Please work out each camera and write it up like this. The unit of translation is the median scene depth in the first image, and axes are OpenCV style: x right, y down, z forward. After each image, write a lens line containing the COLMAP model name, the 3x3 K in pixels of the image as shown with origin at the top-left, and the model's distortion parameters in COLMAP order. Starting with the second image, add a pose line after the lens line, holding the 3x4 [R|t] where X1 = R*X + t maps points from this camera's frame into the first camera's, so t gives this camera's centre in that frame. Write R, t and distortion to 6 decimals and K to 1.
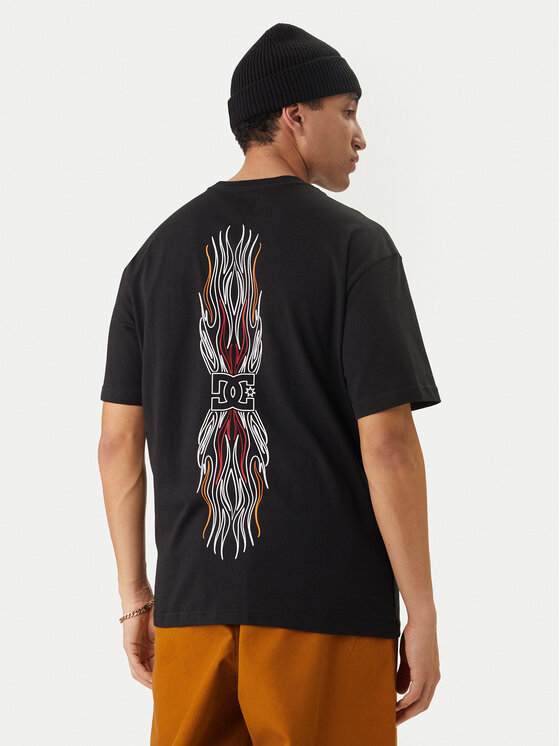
lens RADIAL K [[1258.1, 0, 280.0], [0, 1258.1, 373.0], [0, 0, 1]] dist [-0.035078, -0.044097]
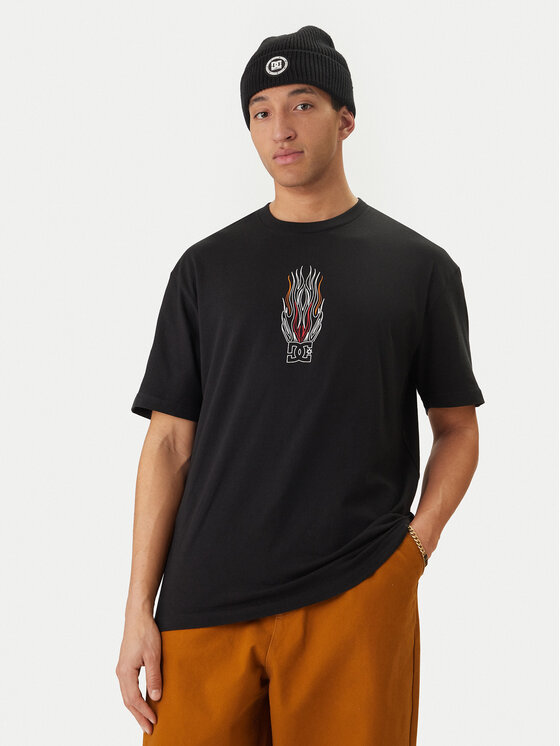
lens RADIAL K [[1320.6, 0, 280.0], [0, 1320.6, 373.0], [0, 0, 1]] dist [0.422688, 0.026572]
pose [[0.999133, -0.040957, -0.007444, -0.058981], [0.040999, 0.999144, 0.005477, 0.035945], [0.007213, -0.005777, 0.999957, -0.991927]]
